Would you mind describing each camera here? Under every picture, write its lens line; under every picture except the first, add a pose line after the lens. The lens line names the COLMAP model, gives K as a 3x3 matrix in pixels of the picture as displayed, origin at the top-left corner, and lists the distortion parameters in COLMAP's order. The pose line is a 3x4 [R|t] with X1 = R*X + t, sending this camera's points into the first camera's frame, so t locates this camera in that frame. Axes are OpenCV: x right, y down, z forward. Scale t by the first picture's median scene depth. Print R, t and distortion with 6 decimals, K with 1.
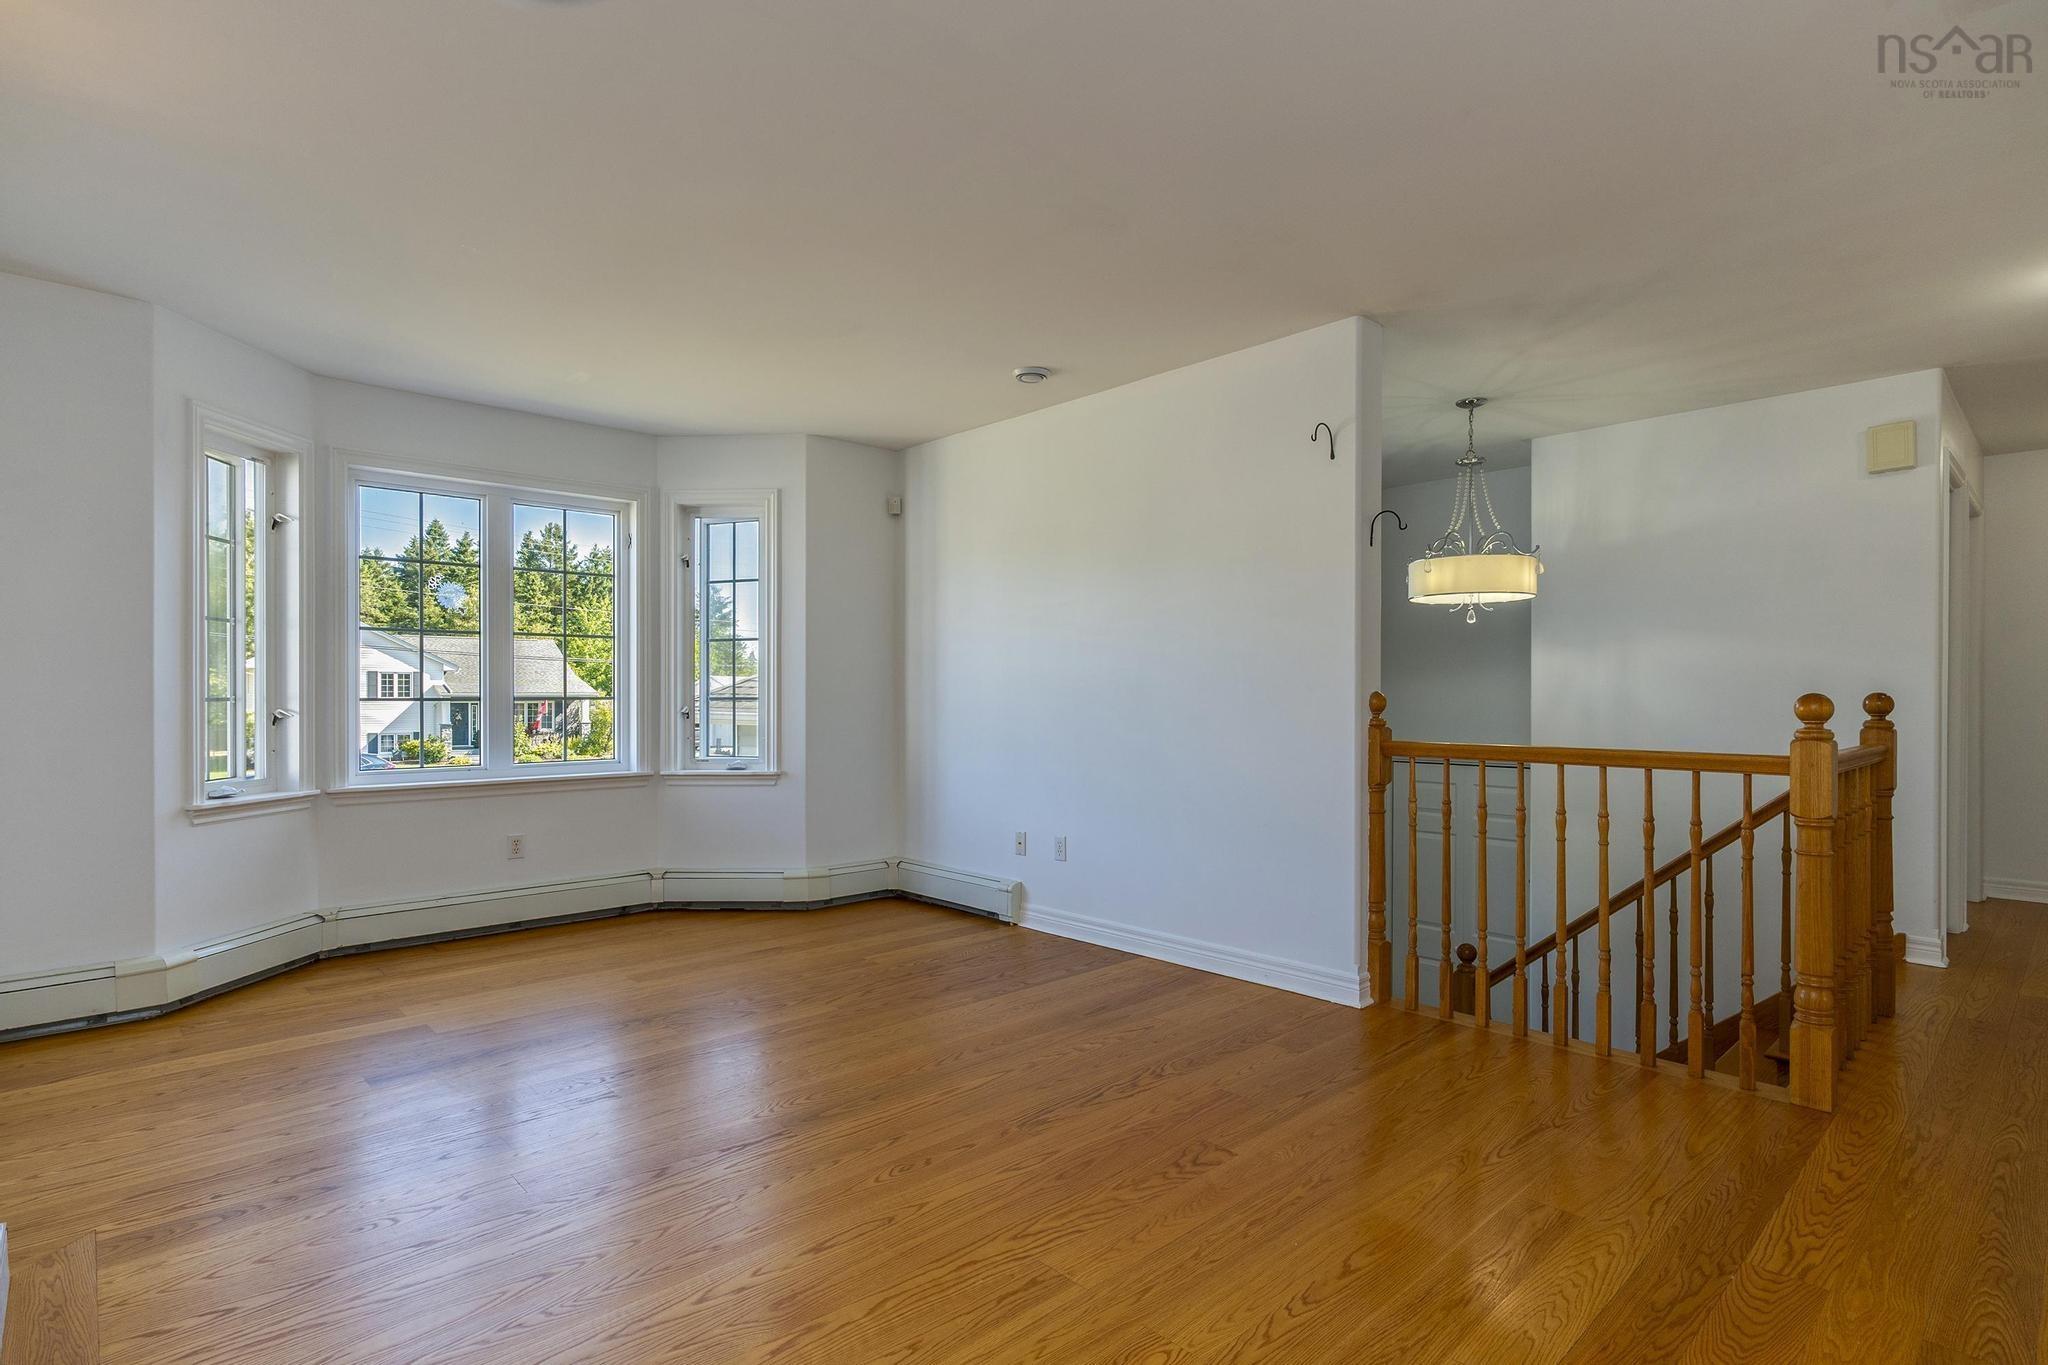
lens RADIAL K [[1011.4, 0, 1012.1], [0, 1011.4, 690.2], [0, 0, 1]] dist [0.002694, 0.001463]
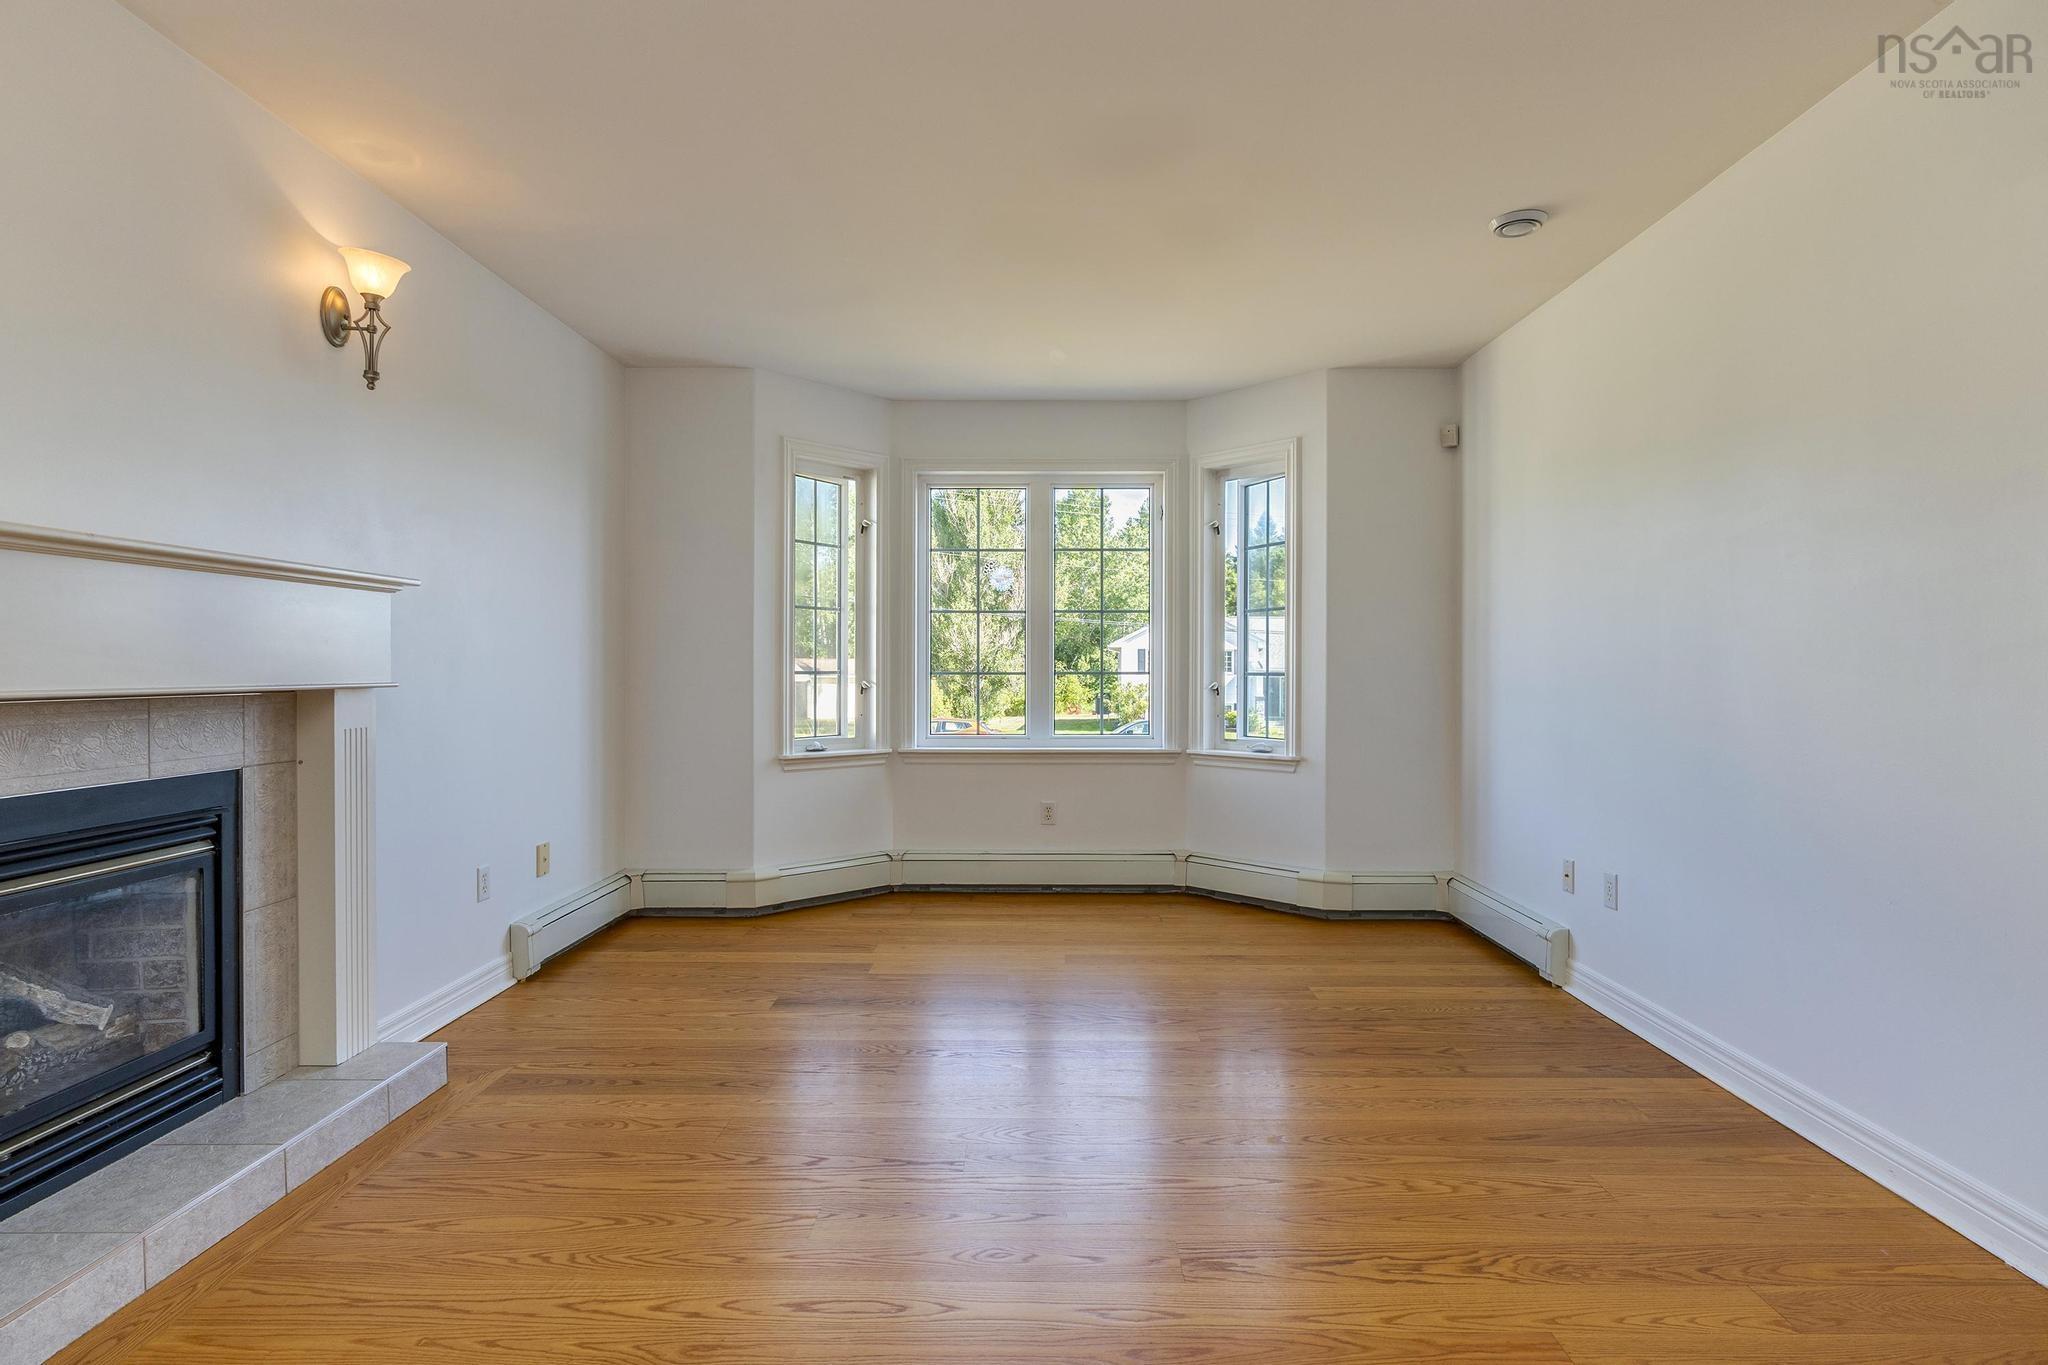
lens RADIAL K [[1026.6, 0, 1019.3], [0, 1026.6, 666.8], [0, 0, 1]] dist [-0.000926, 0.001700]
pose [[0.733691, -0.000125, -0.679483, 0.221992], [0.000765, 1.000000, 0.000642, 0.000935], [0.679482, -0.000991, 0.733691, 0.197147]]
